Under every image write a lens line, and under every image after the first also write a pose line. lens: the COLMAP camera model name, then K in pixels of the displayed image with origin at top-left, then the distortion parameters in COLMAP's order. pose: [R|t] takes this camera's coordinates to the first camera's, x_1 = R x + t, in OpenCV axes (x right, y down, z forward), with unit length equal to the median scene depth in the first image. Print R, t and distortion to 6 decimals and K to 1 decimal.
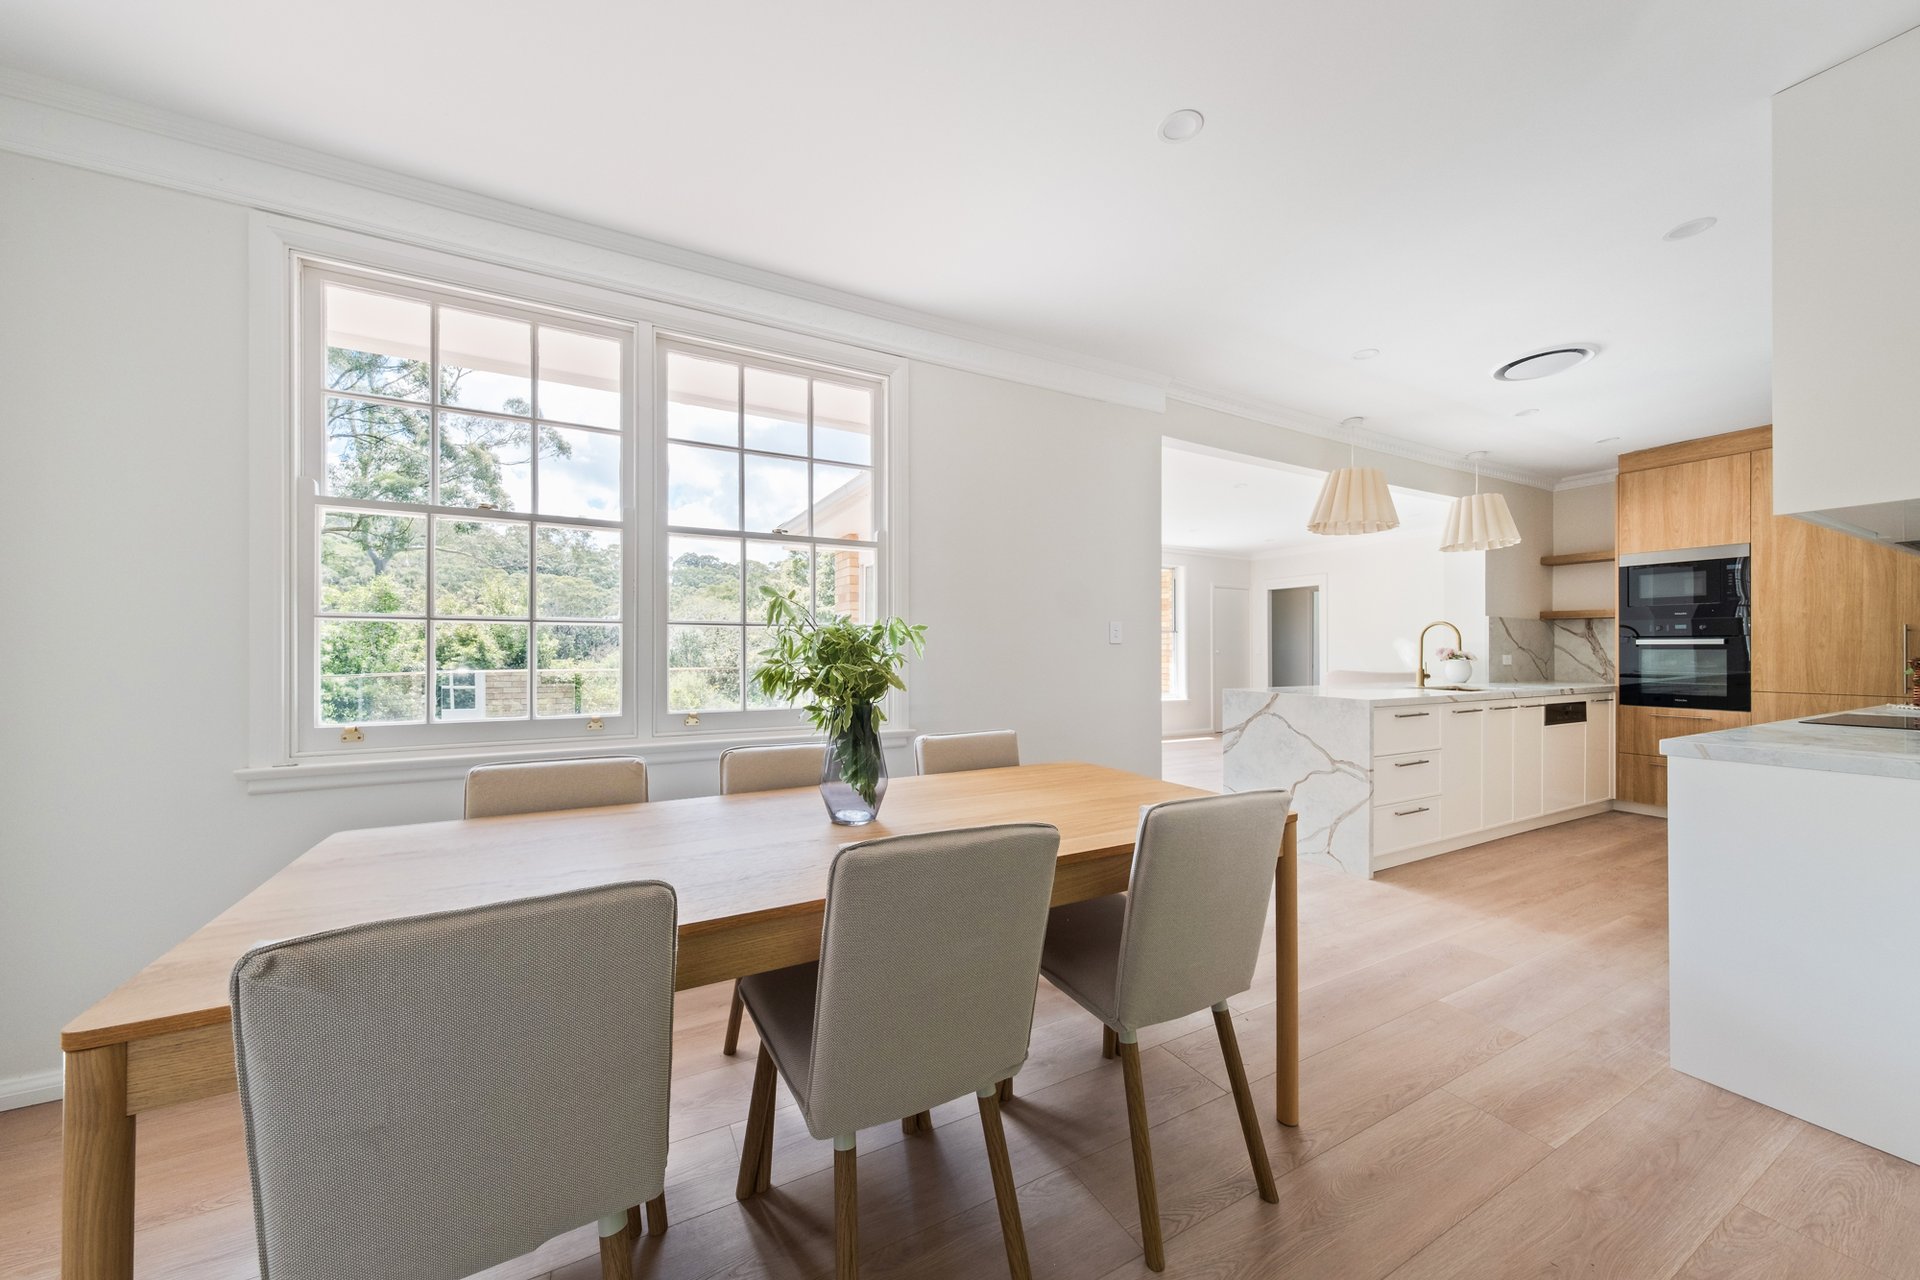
lens RADIAL K [[653.6, 0, 944.2], [0, 653.6, 642.3], [0, 0, 1]] dist [-0.008050, -0.000090]
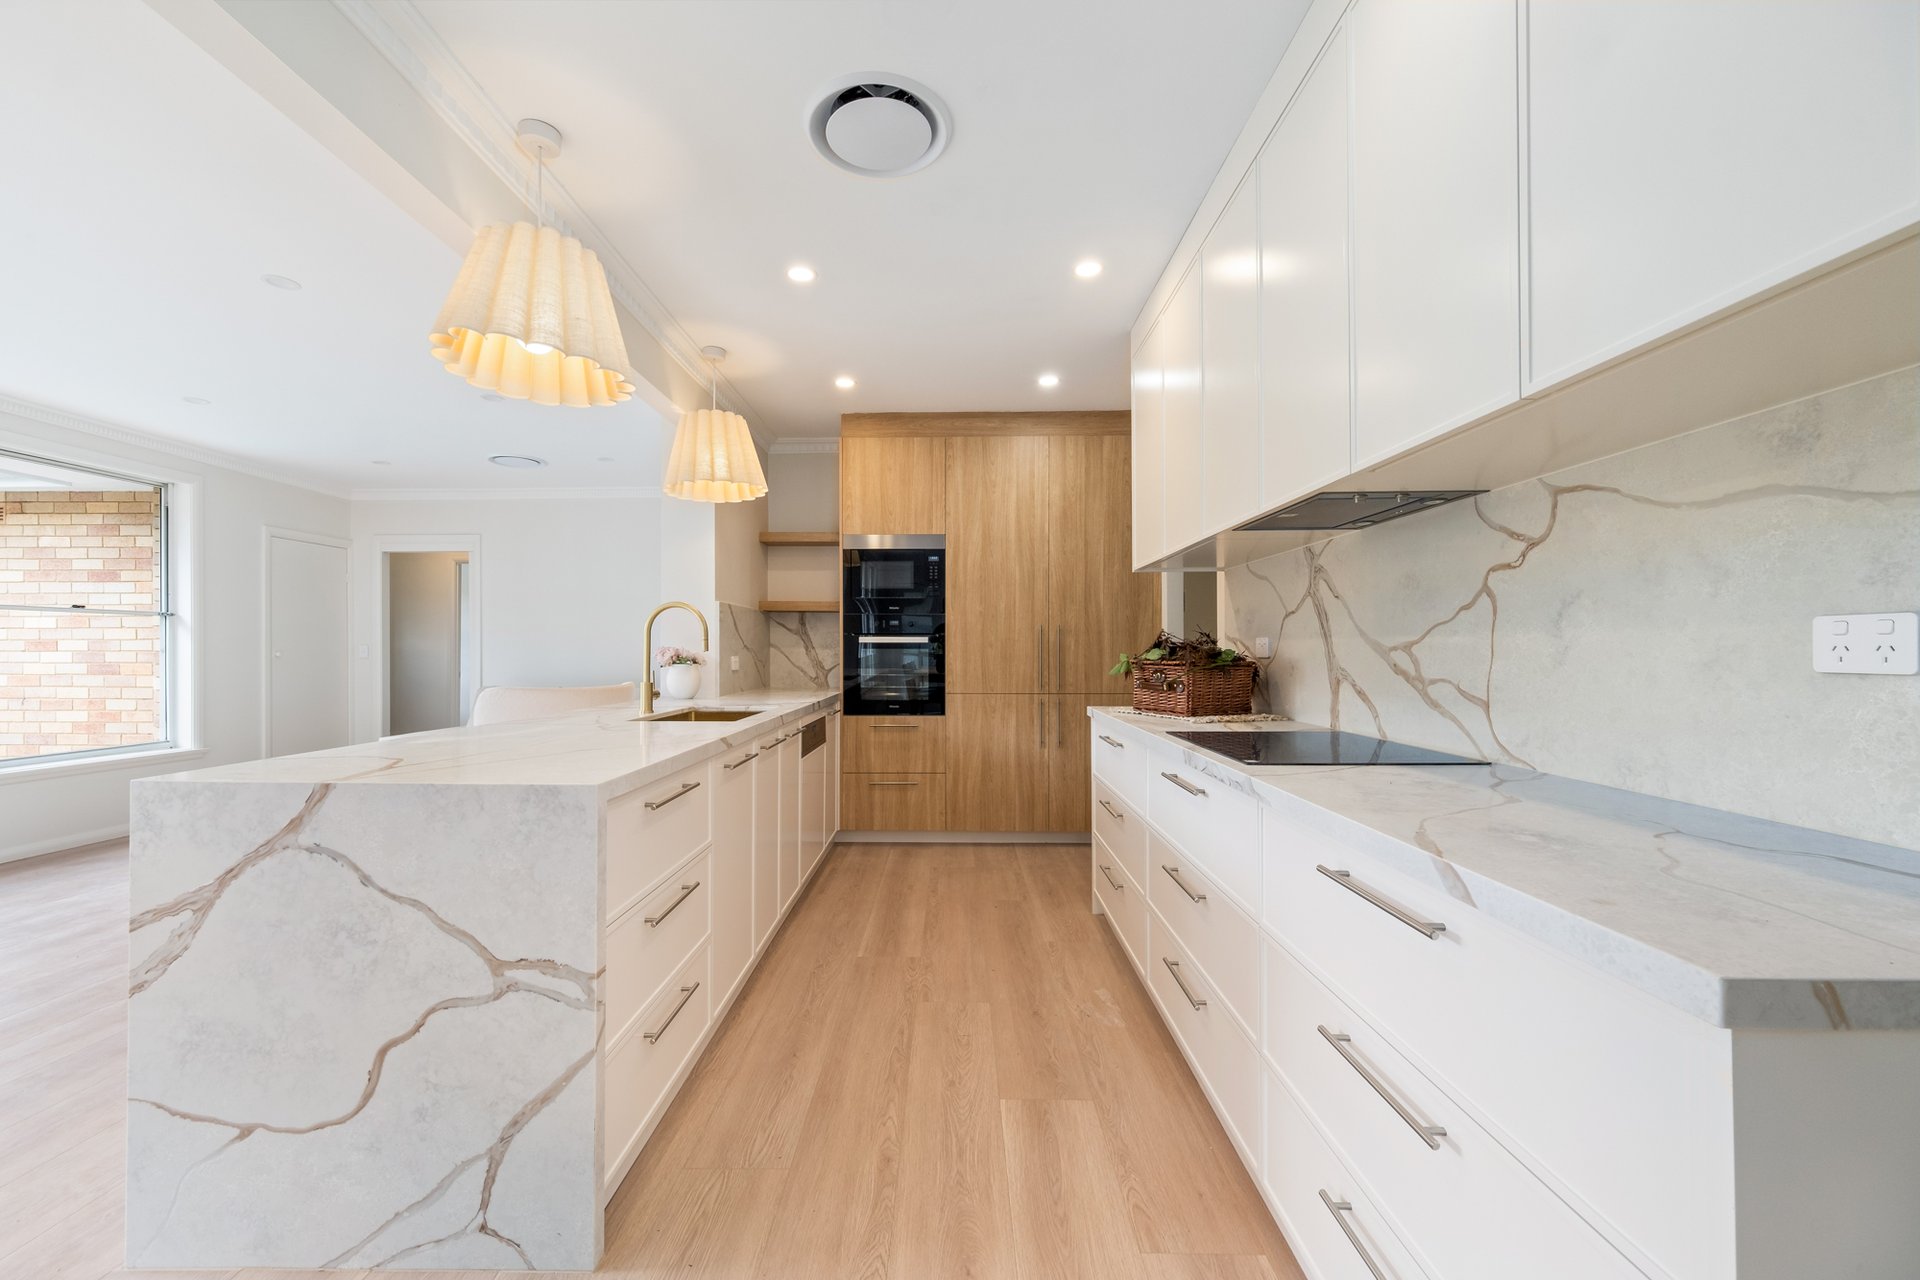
lens RADIAL K [[754.2, 0, 951.9], [0, 754.2, 640.4], [0, 0, 1]] dist [-0.000397, -0.000389]
pose [[0.463807, 0.008166, 0.885899, 0.268830], [-0.005780, 0.999964, -0.006192, 0.005773], [-0.885917, -0.002249, 0.463838, 0.458306]]
